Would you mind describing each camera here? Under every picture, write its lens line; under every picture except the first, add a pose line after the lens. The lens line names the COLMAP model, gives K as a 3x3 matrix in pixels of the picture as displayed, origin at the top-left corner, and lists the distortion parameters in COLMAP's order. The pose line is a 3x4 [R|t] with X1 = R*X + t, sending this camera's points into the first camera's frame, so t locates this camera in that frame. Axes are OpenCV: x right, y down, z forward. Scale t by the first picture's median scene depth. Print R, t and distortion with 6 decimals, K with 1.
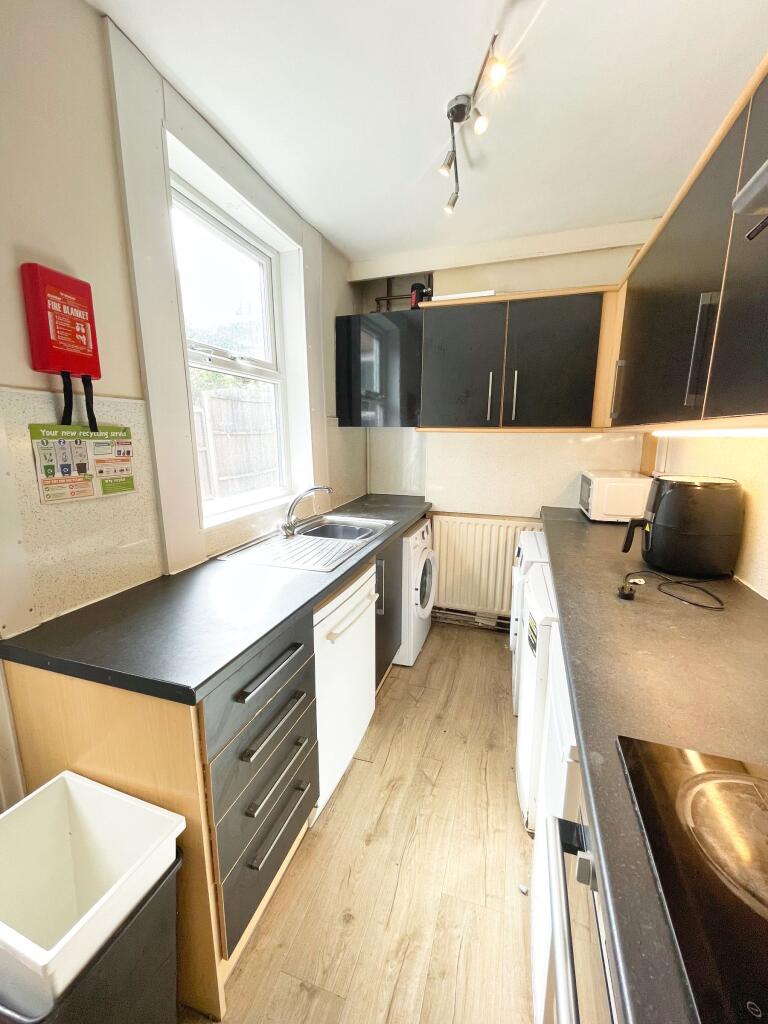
lens RADIAL K [[415.5, 0, 384.5], [0, 415.5, 513.7], [0, 0, 1]] dist [-0.002824, 0.000094]
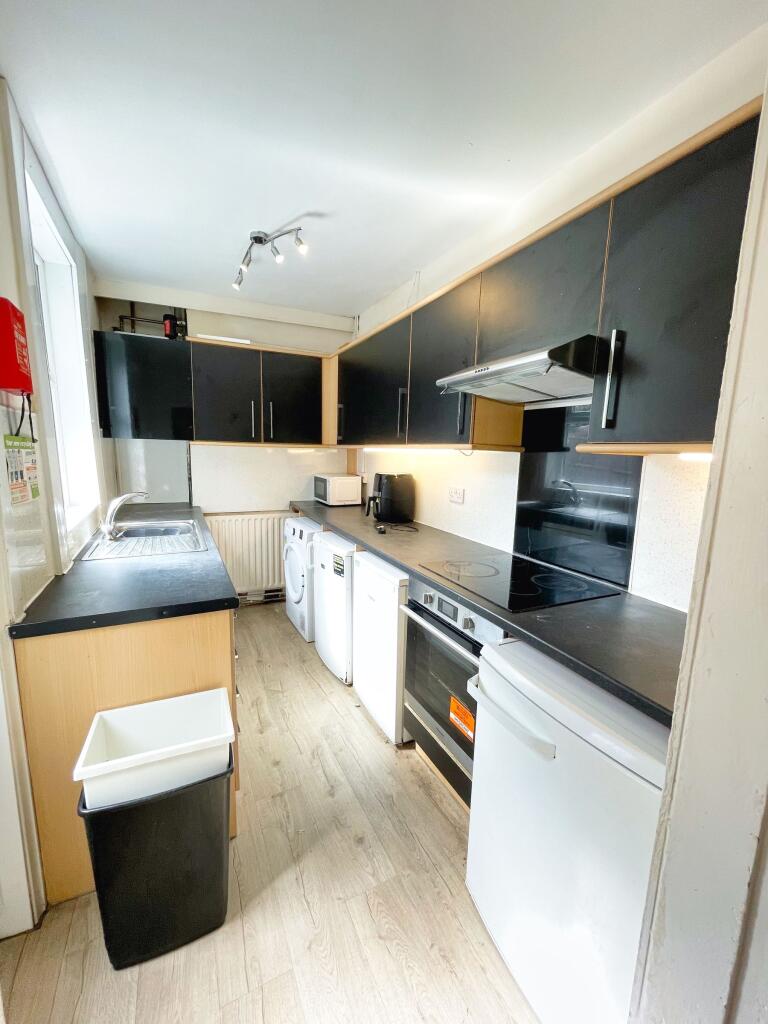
lens RADIAL K [[420.1, 0, 385.4], [0, 420.1, 517.2], [0, 0, 1]] dist [-0.008151, -0.000046]
pose [[0.712874, -0.098237, 0.694378, -0.465368], [0.113788, 0.993222, 0.023697, 0.049056], [-0.691999, 0.062119, 0.719221, -0.263881]]
